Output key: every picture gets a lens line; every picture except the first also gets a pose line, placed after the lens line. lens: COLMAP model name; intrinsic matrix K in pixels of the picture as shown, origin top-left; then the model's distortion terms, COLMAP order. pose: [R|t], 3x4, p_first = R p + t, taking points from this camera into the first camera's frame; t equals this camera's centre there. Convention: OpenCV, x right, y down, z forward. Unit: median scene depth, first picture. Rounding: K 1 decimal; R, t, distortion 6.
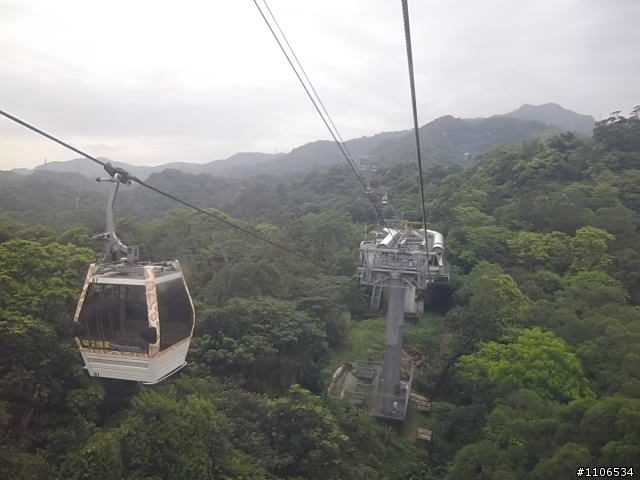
lens RADIAL K [[522.7, 0, 315.6], [0, 522.7, 240.6], [0, 0, 1]] dist [-0.071557, 0.046591]
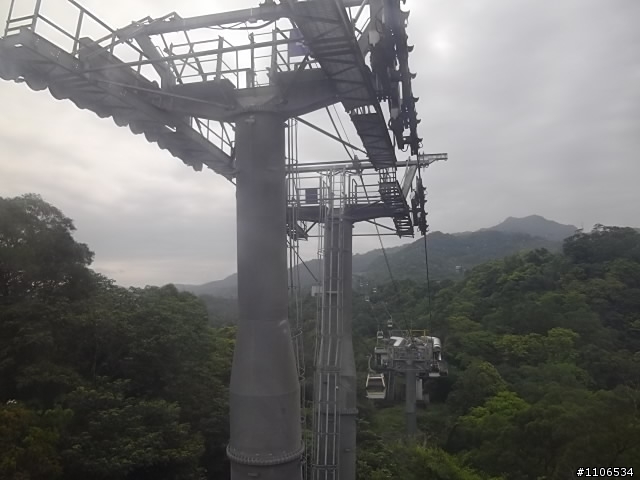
lens RADIAL K [[522.7, 0, 315.6], [0, 522.7, 240.6], [0, 0, 1]] dist [-0.071557, 0.046591]
pose [[0.999333, -0.033666, 0.014171, -0.049456], [0.035978, 0.974226, -0.222686, 0.019737], [-0.006309, 0.223047, 0.974787, -0.205798]]
